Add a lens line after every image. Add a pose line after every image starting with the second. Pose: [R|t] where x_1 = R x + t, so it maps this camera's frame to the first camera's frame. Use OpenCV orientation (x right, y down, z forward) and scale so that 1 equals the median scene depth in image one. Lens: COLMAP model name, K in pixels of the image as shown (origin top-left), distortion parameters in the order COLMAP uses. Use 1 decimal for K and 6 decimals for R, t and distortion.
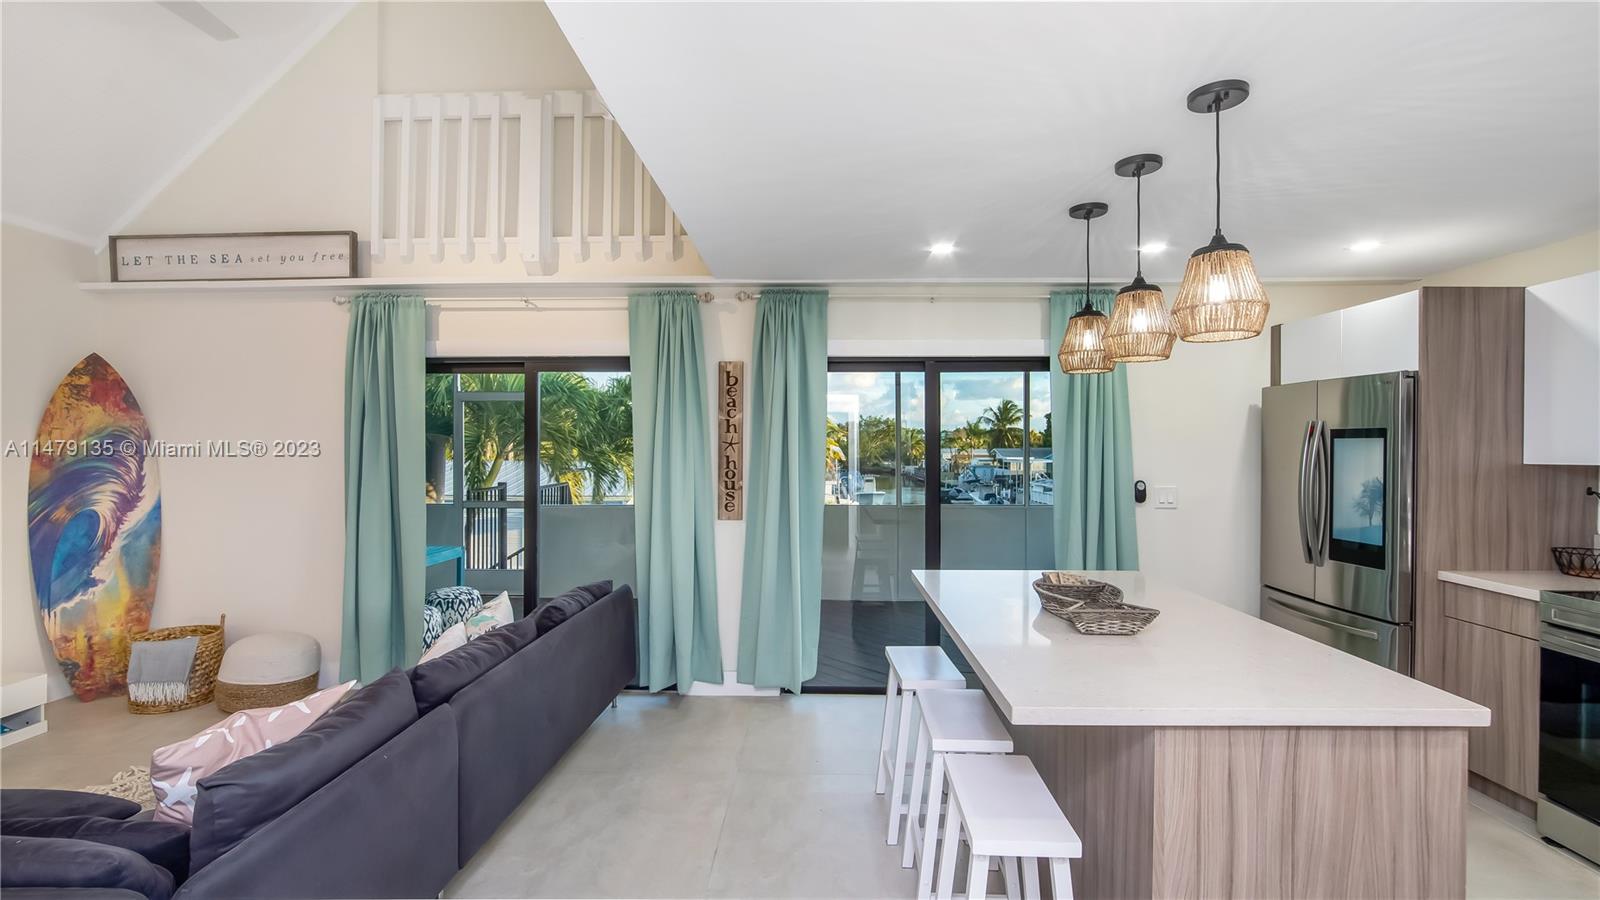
lens RADIAL K [[729.5, 0, 798.6], [0, 729.5, 431.9], [0, 0, 1]] dist [-0.027238, 0.001348]
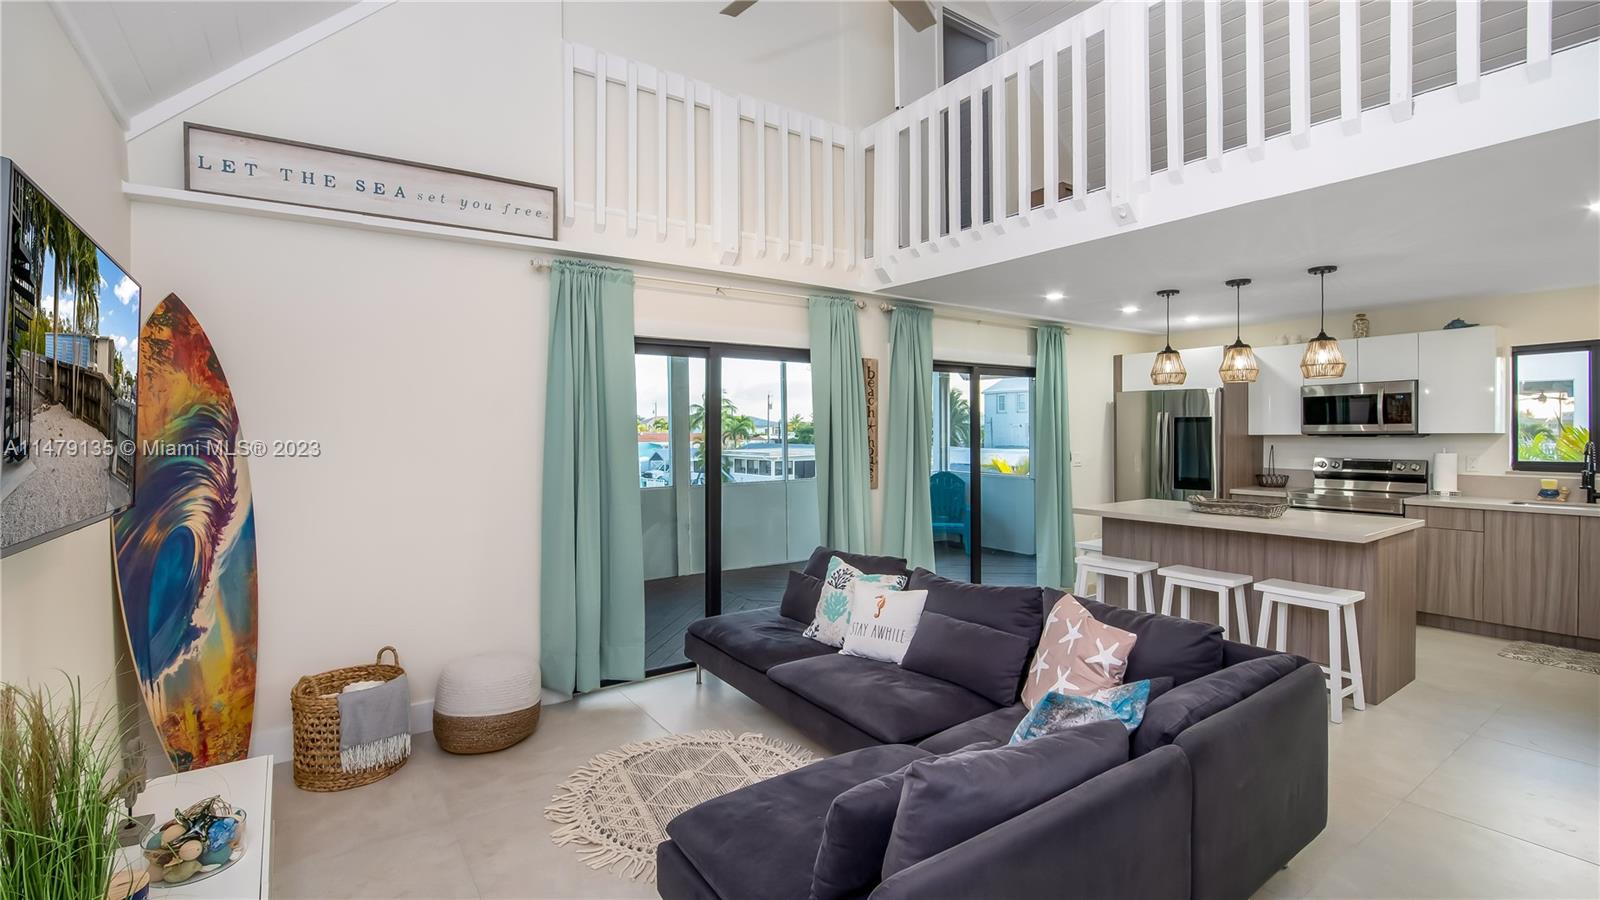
lens RADIAL K [[721.4, 0, 793.5], [0, 721.4, 424.9], [0, 0, 1]] dist [-0.035810, 0.009091]
pose [[0.801895, -0.000630, 0.597465, -0.923650], [-0.005046, 0.999957, 0.007827, 0.004924], [-0.597444, -0.009292, 0.801857, 0.116963]]
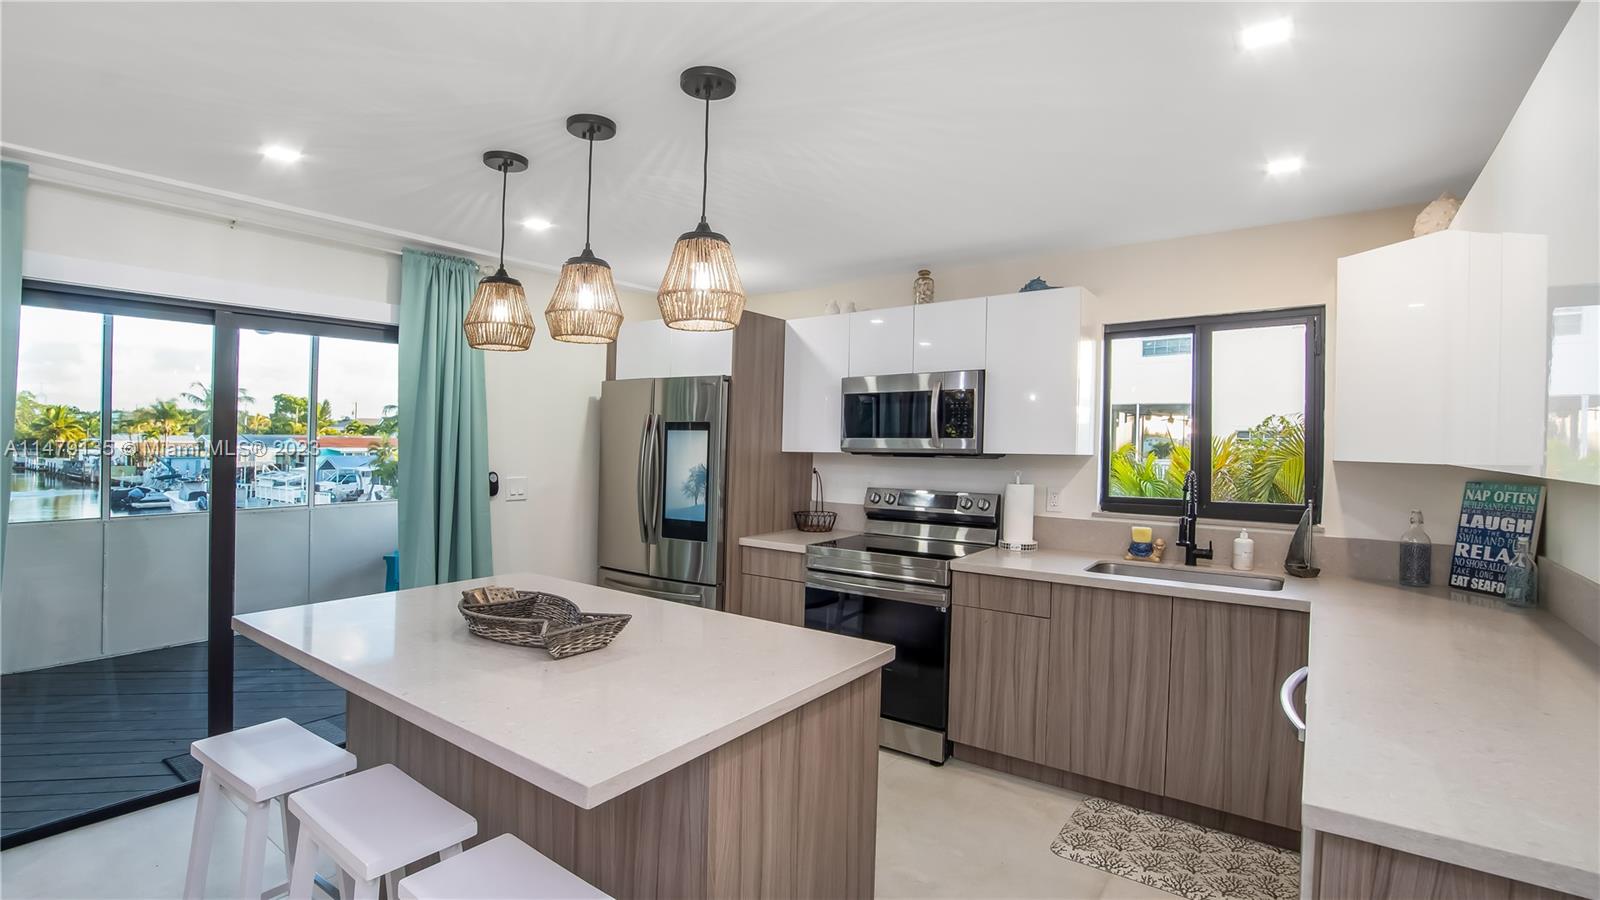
lens RADIAL K [[729.5, 0, 798.6], [0, 729.5, 431.9], [0, 0, 1]] dist [-0.027238, 0.001348]
pose [[0.563464, 0.012371, 0.826048, -0.081586], [-0.026082, 0.999656, 0.002820, 0.003033], [-0.825729, -0.023134, 0.563592, 0.166033]]
